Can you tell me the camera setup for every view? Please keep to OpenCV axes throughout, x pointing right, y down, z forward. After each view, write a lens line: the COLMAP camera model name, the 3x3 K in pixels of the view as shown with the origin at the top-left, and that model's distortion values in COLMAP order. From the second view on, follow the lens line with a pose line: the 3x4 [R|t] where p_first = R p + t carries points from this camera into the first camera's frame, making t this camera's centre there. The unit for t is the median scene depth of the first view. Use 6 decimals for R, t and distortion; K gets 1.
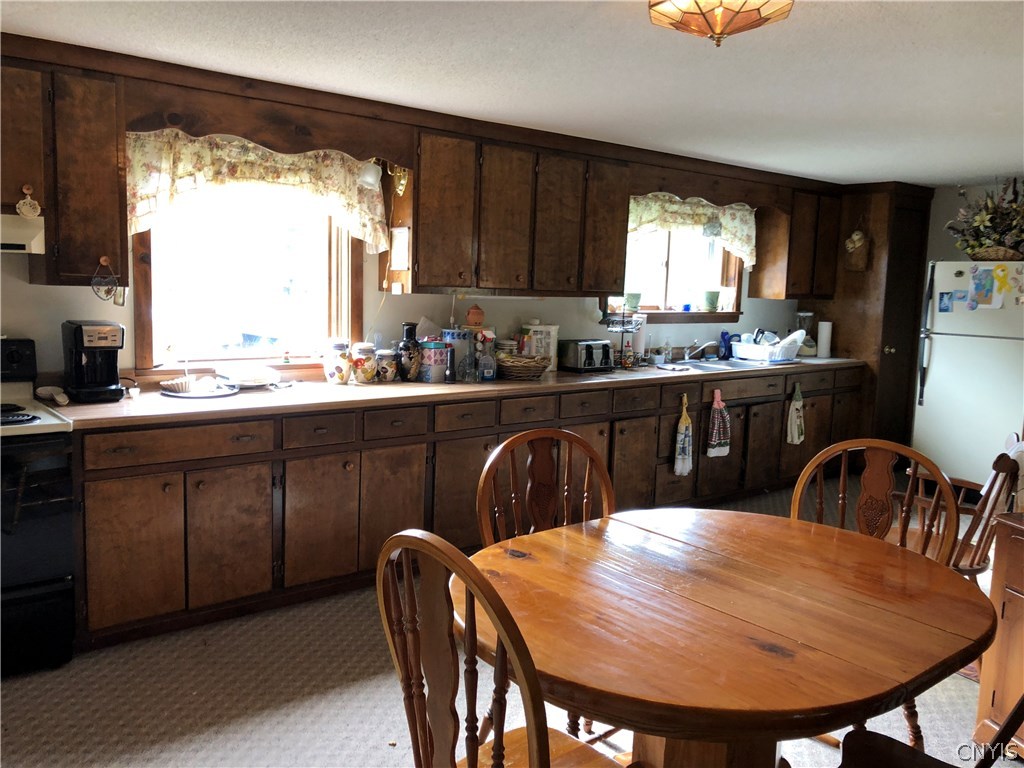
lens RADIAL K [[832.8, 0, 509.5], [0, 832.8, 377.5], [0, 0, 1]] dist [0.090889, -0.147432]
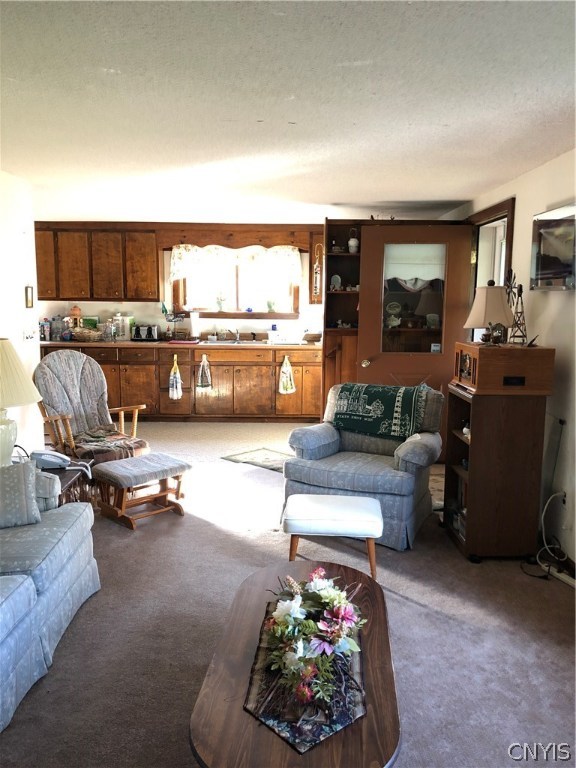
lens RADIAL K [[624.6, 0, 288.0], [0, 624.6, 384.0], [0, 0, 1]] dist [0.090889, -0.147432]
pose [[0.750821, 0.060931, -0.657690, 1.190350], [-0.065253, 0.997707, 0.017939, 0.039664], [0.657275, 0.029448, 0.753075, 0.123774]]
